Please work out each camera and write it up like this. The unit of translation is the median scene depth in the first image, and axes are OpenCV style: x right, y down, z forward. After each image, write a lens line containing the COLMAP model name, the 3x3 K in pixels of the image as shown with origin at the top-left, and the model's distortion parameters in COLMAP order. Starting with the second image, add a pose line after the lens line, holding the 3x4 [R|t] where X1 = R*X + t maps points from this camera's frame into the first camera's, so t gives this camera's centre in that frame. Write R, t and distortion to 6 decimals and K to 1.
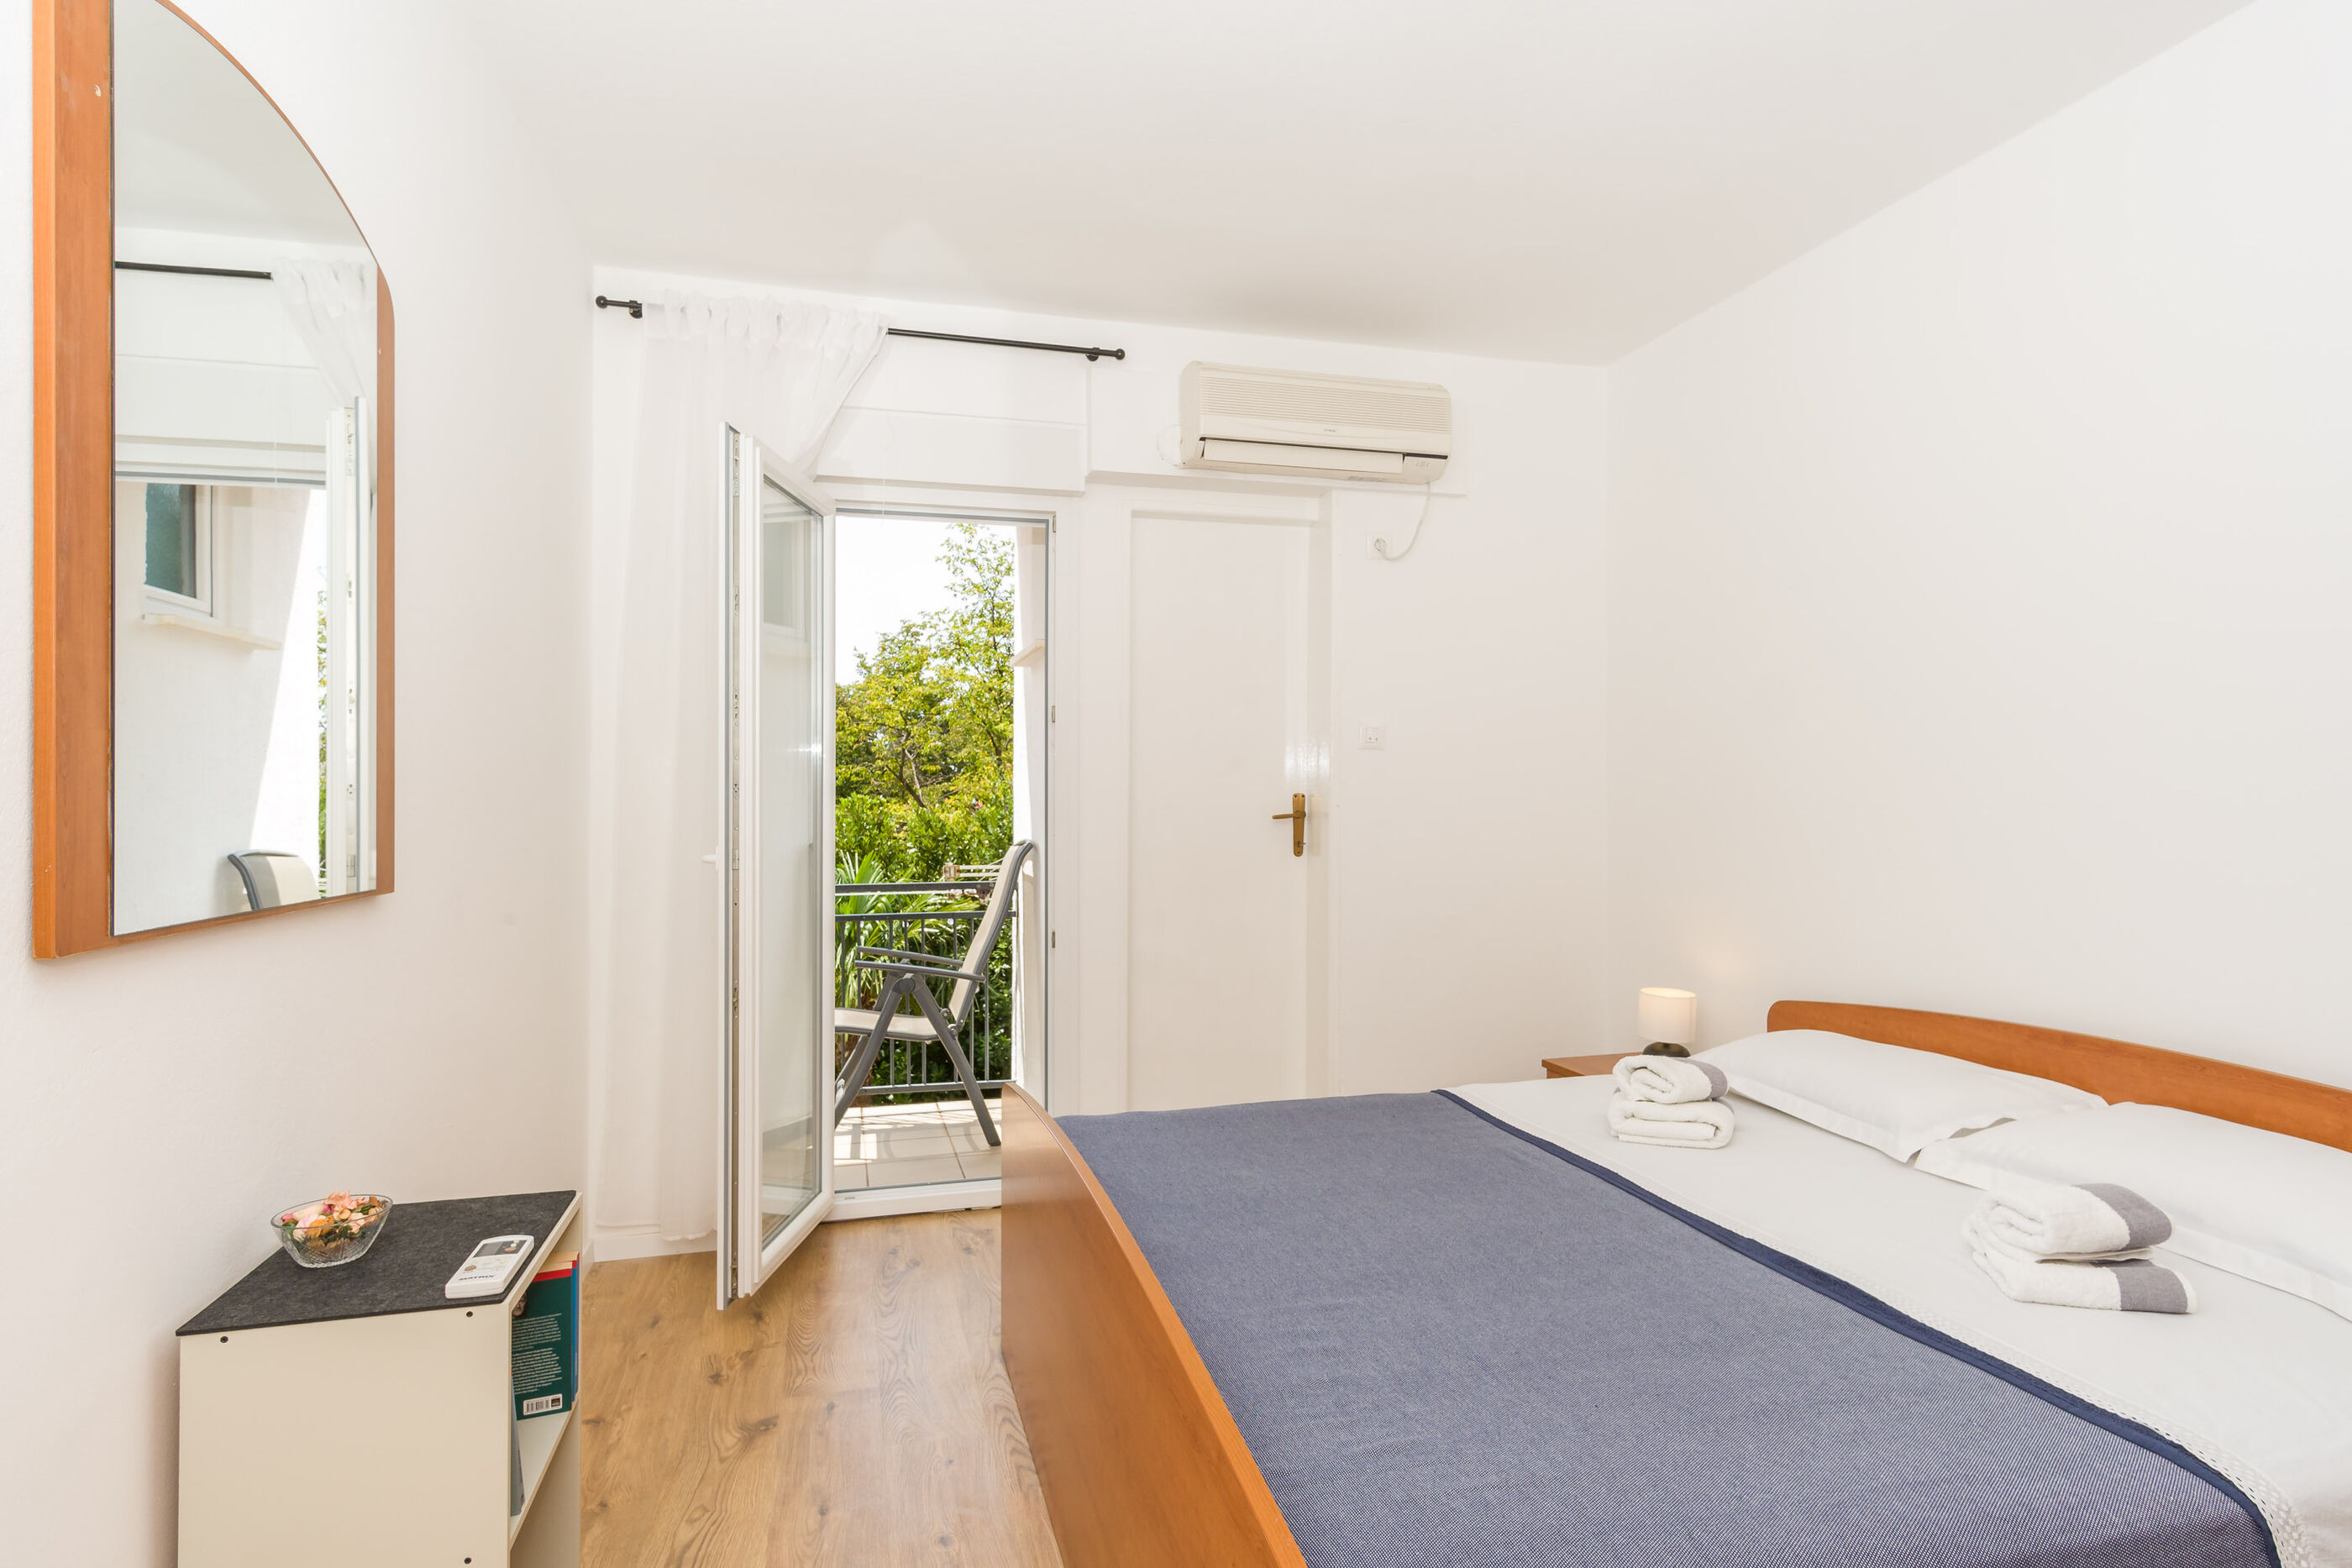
lens RADIAL K [[1239.2, 0, 1176.0], [0, 1239.2, 784.0], [0, 0, 1]] dist [0.007017, 0.001071]
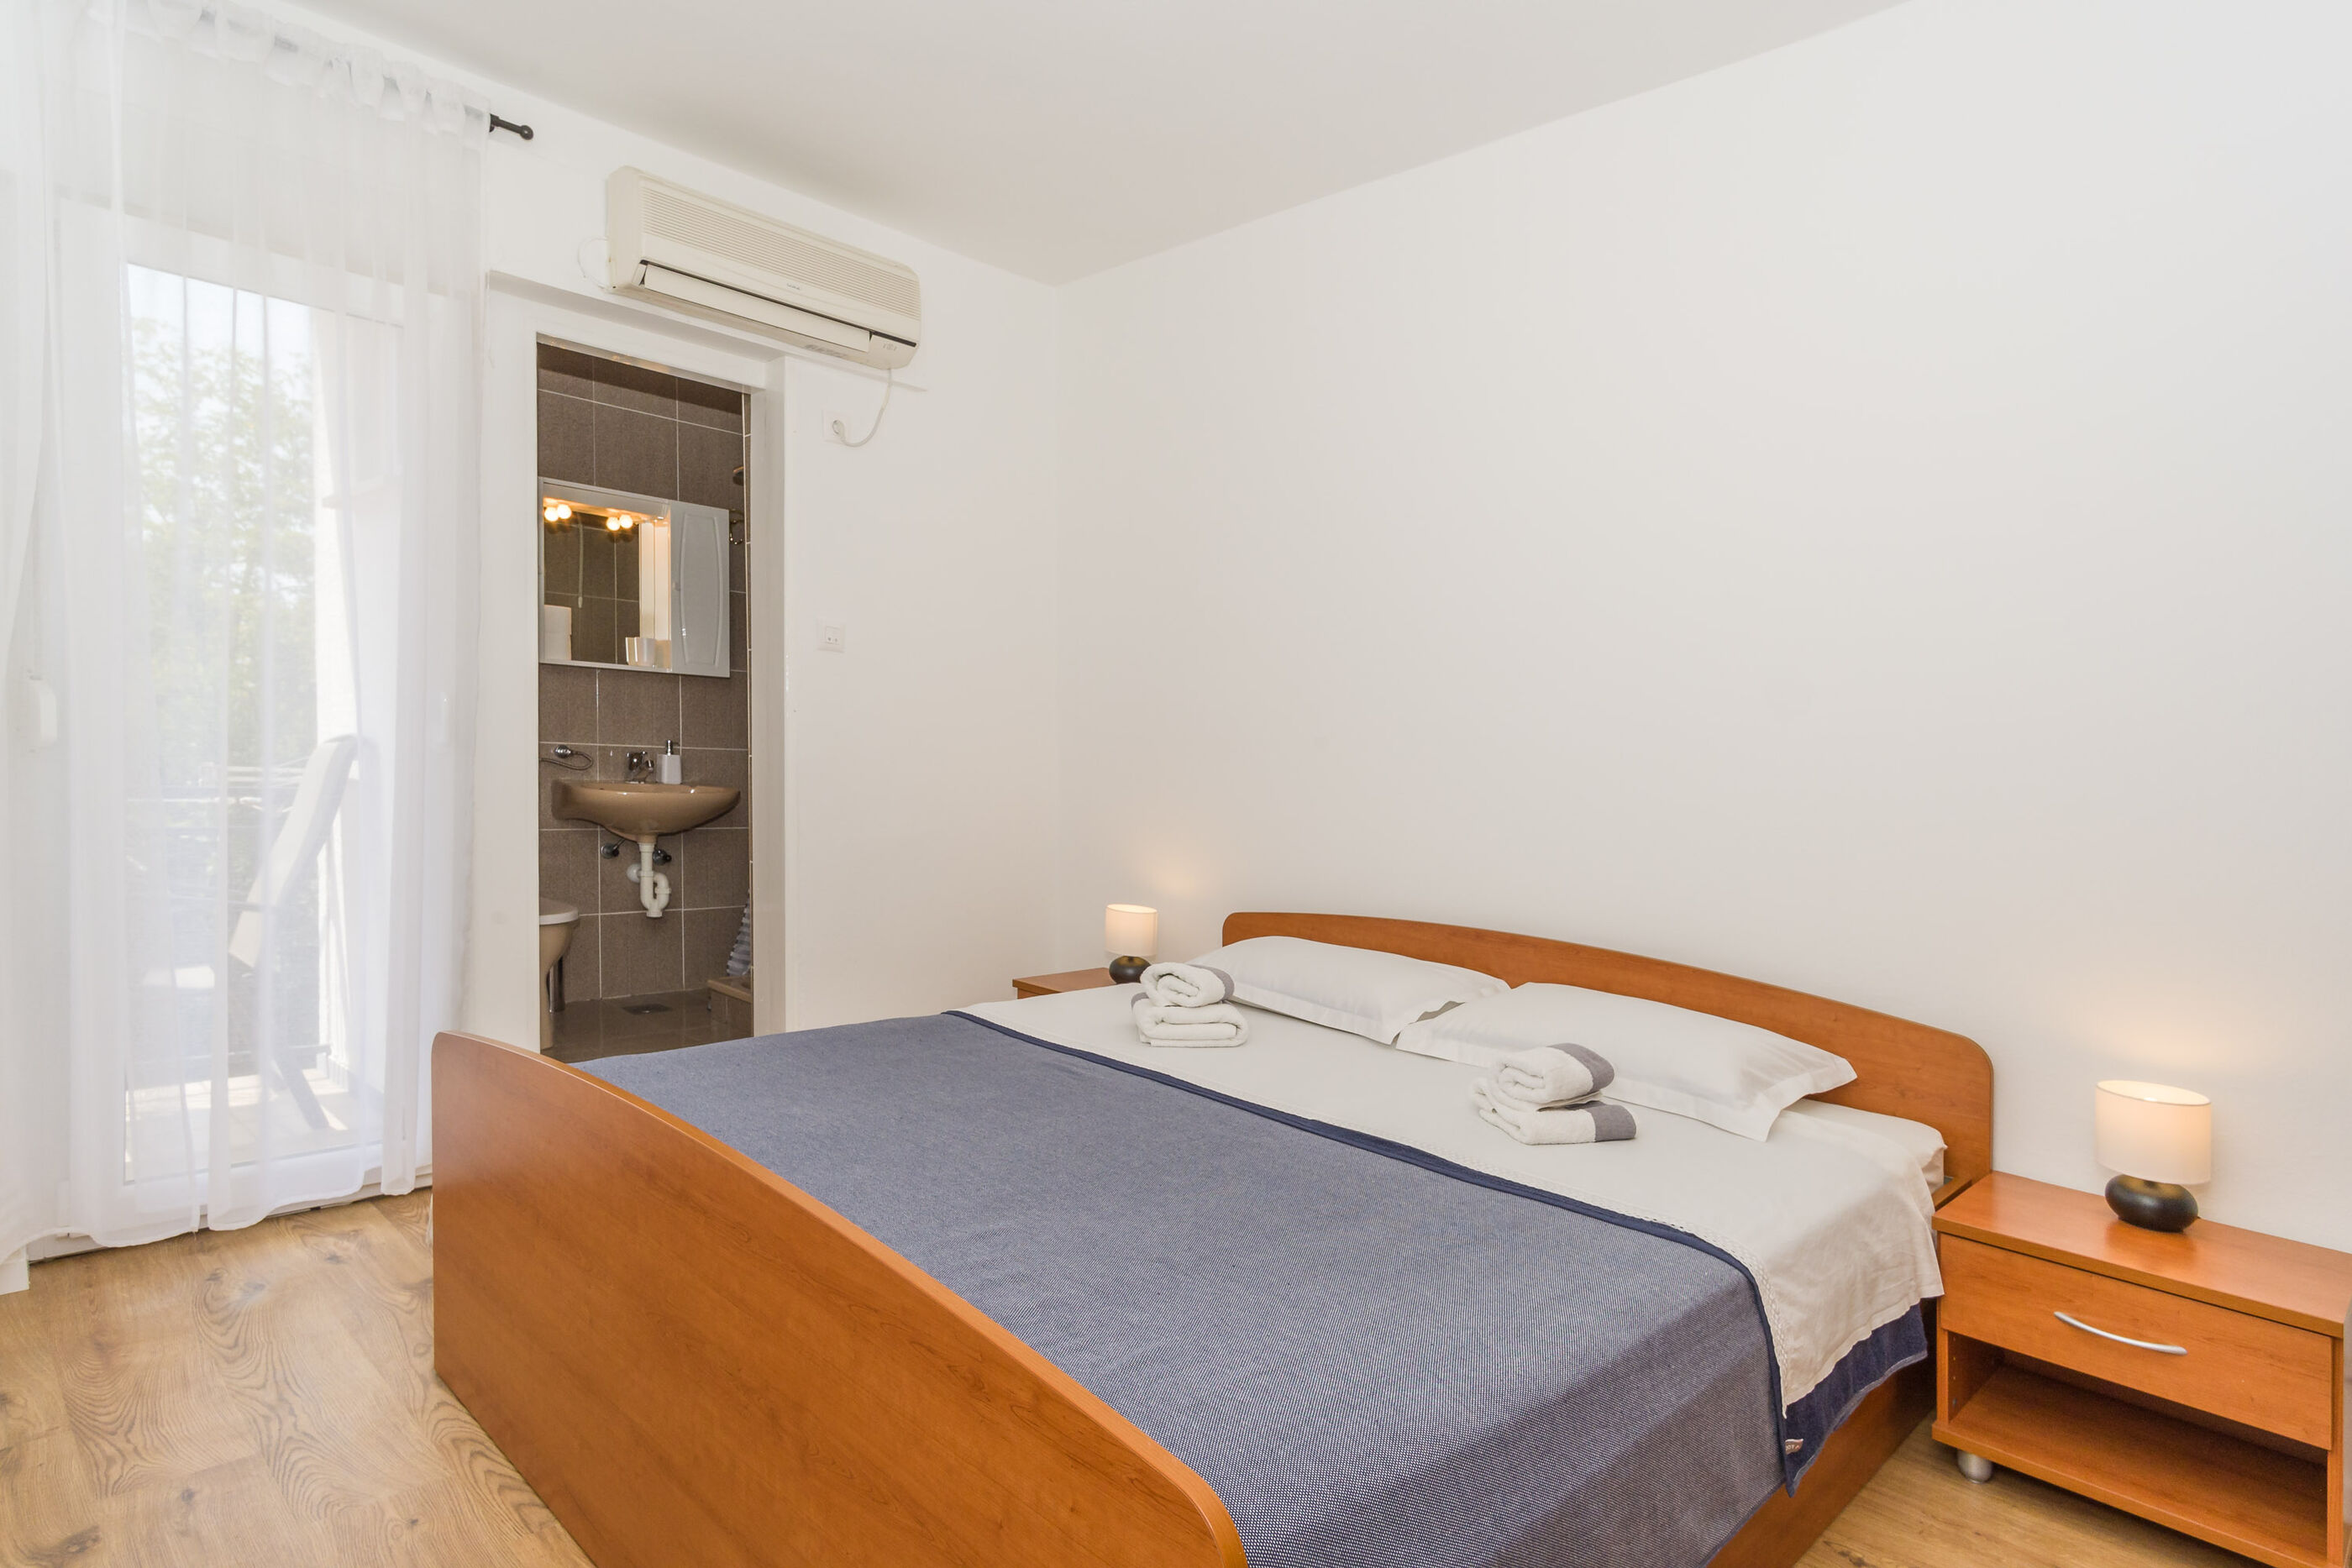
lens RADIAL K [[1299.7, 0, 1167.9], [0, 1299.7, 763.7], [0, 0, 1]] dist [0.007538, 0.001922]
pose [[0.864363, 0.038660, 0.501380, -0.171328], [-0.056781, 0.998167, 0.020923, 0.034200], [-0.499653, -0.046553, 0.864974, 0.085320]]
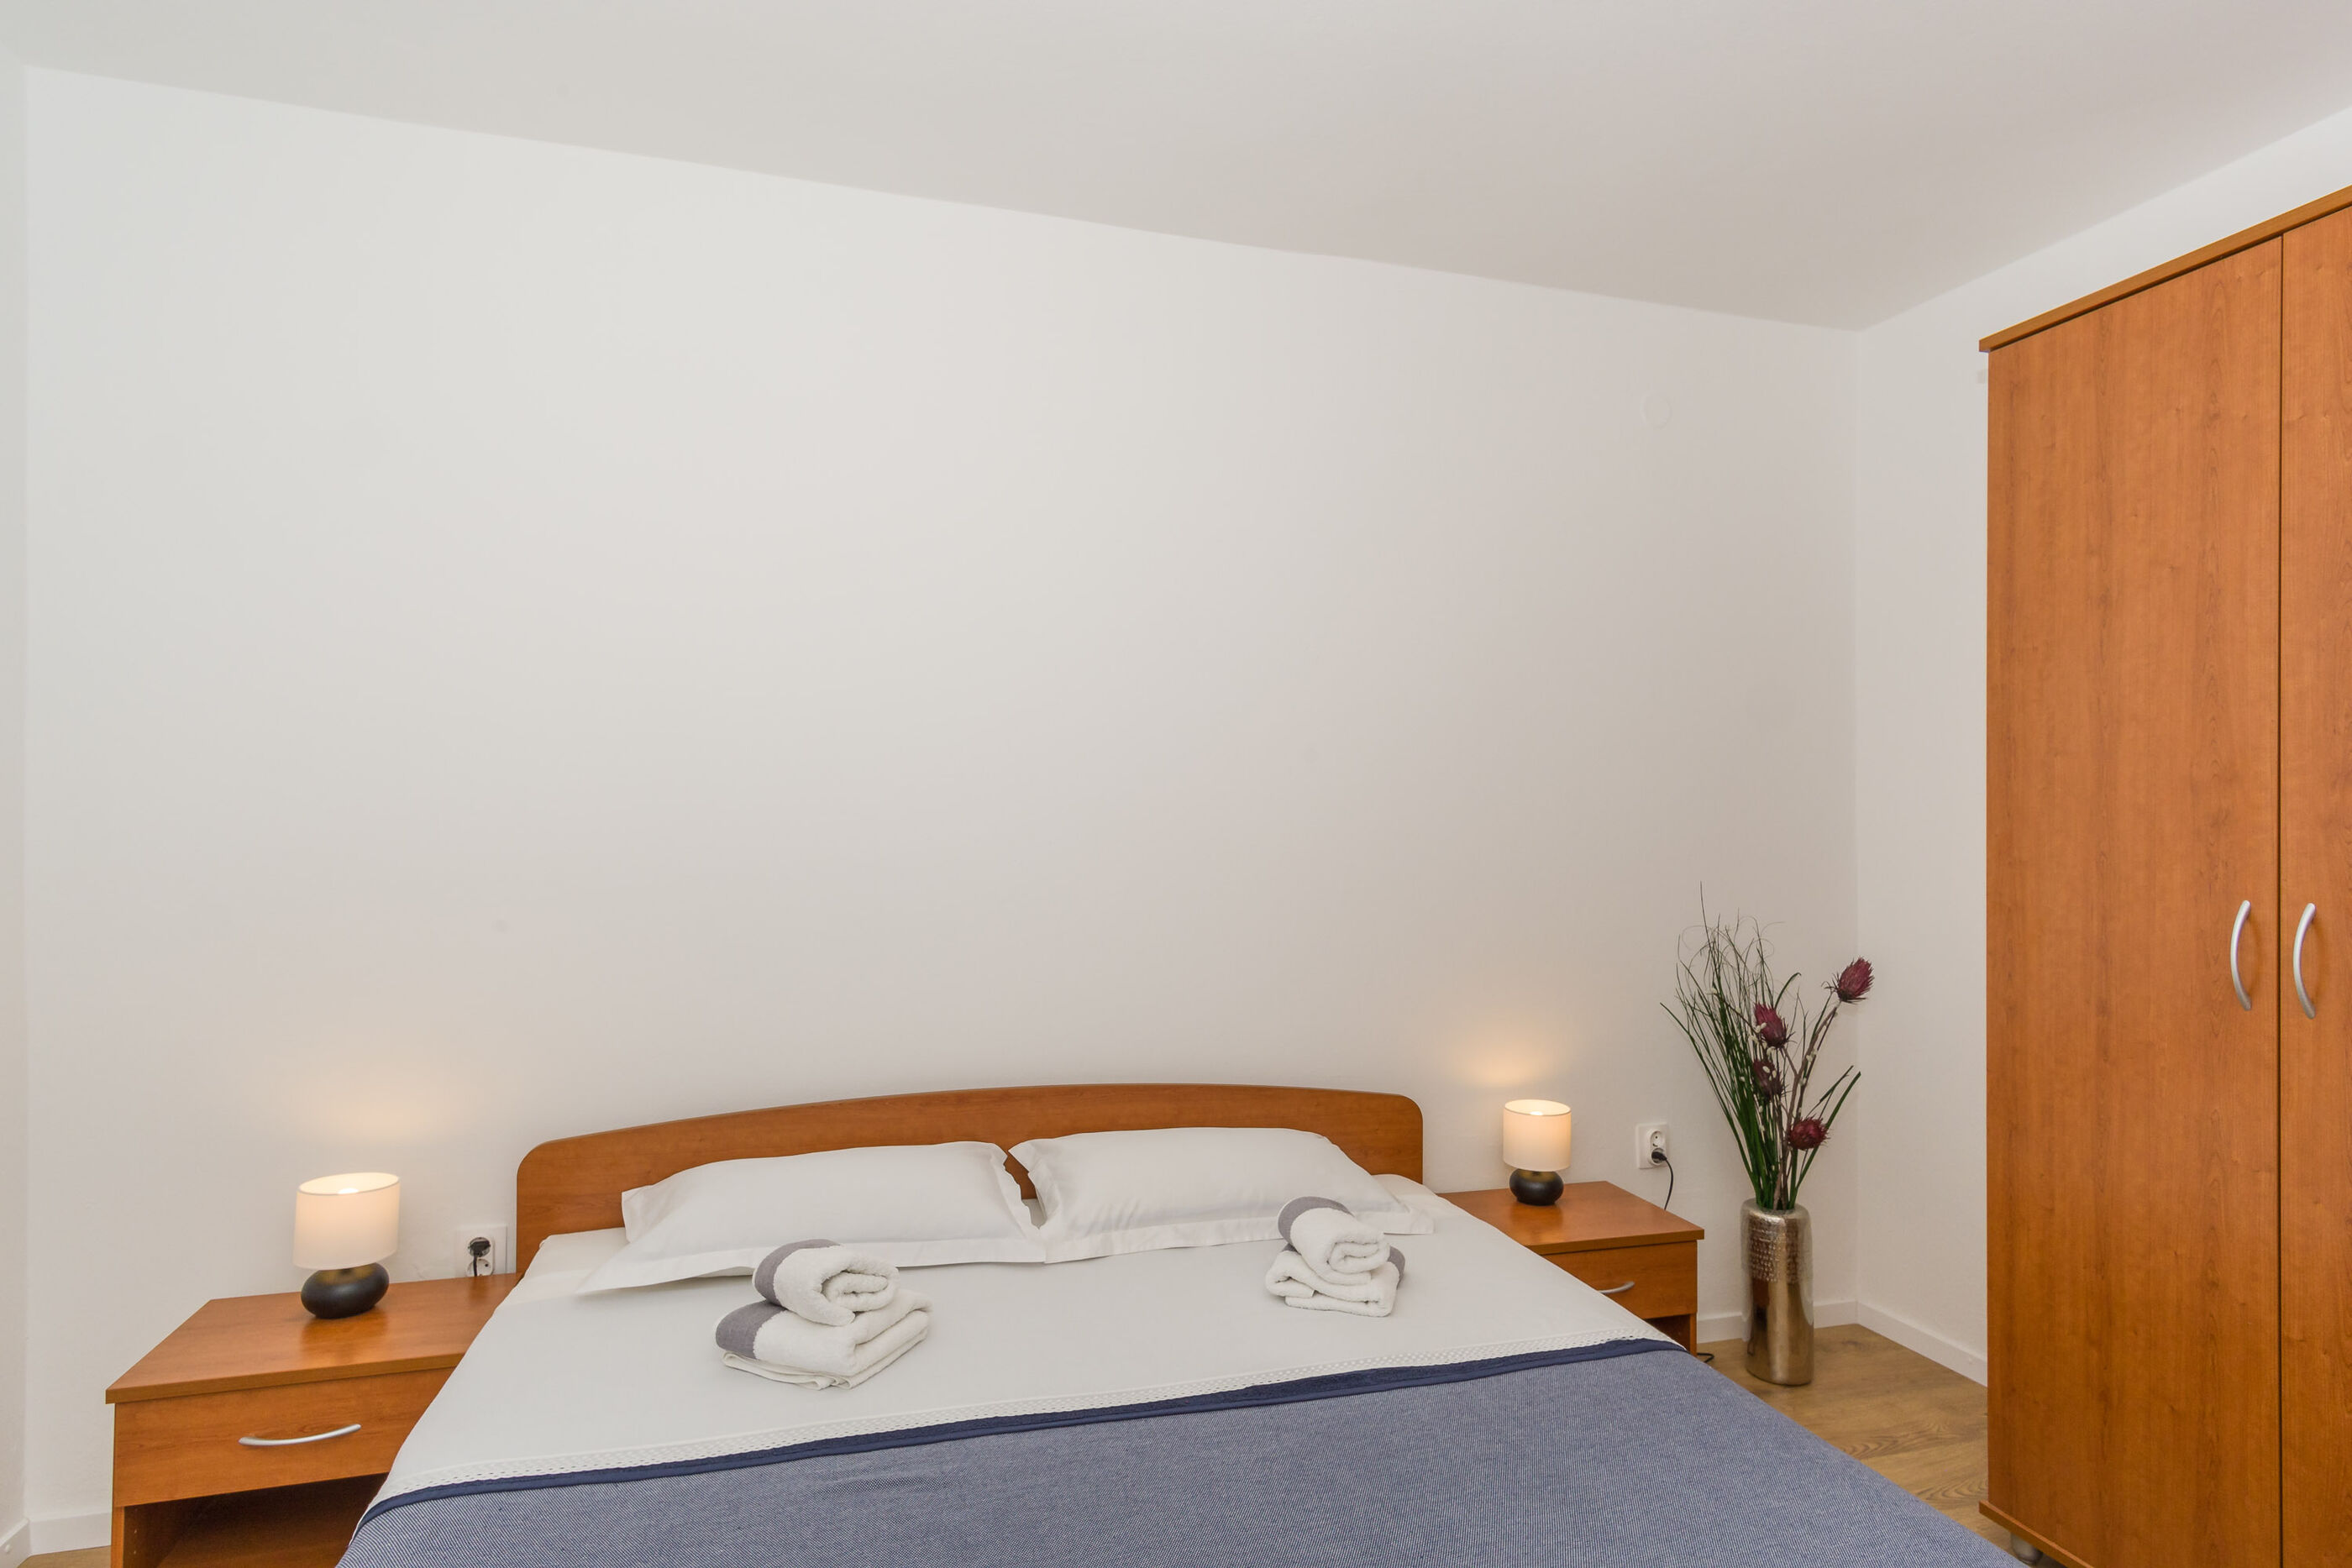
lens RADIAL K [[1239.2, 0, 1176.0], [0, 1239.2, 784.0], [0, 0, 1]] dist [0.007017, 0.001071]
pose [[-0.007185, 0.012664, 0.999894, -0.383118], [-0.023724, 0.999636, -0.012832, -0.061871], [-0.999693, -0.023814, -0.006882, 0.846672]]
